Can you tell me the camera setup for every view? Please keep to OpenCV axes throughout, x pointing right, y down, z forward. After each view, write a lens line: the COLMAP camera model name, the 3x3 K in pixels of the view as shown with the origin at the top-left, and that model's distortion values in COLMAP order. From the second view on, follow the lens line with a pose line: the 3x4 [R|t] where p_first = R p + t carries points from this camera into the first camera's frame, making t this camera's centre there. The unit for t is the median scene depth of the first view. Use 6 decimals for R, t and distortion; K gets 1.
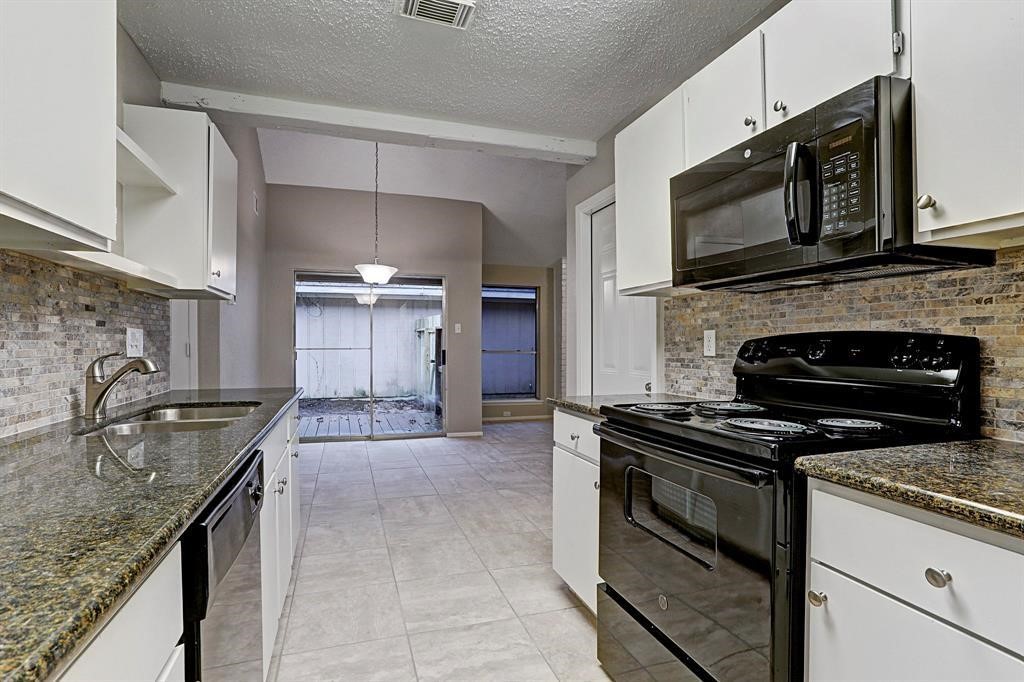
lens RADIAL K [[503.5, 0, 514.0], [0, 503.5, 342.2], [0, 0, 1]] dist [-0.064059, 0.035494]
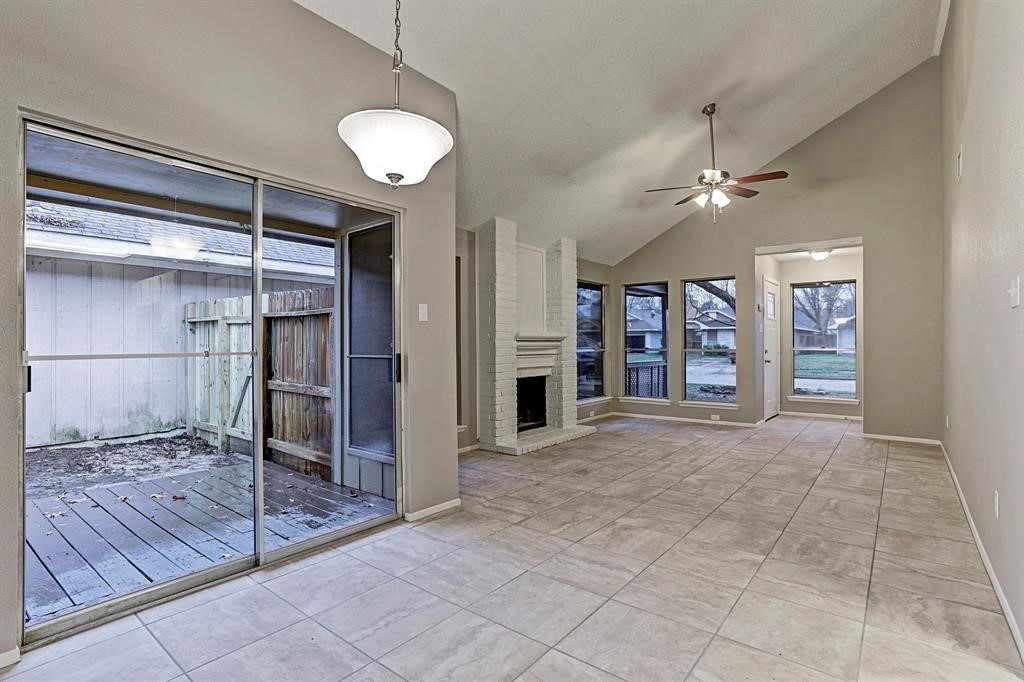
lens RADIAL K [[497.2, 0, 528.8], [0, 497.2, 340.8], [0, 0, 1]] dist [-0.085474, 0.047956]
pose [[0.830648, -0.000684, 0.556797, -0.184932], [0.001087, 0.999999, -0.000394, 0.001534], [-0.556797, 0.000932, 0.830648, 0.304148]]
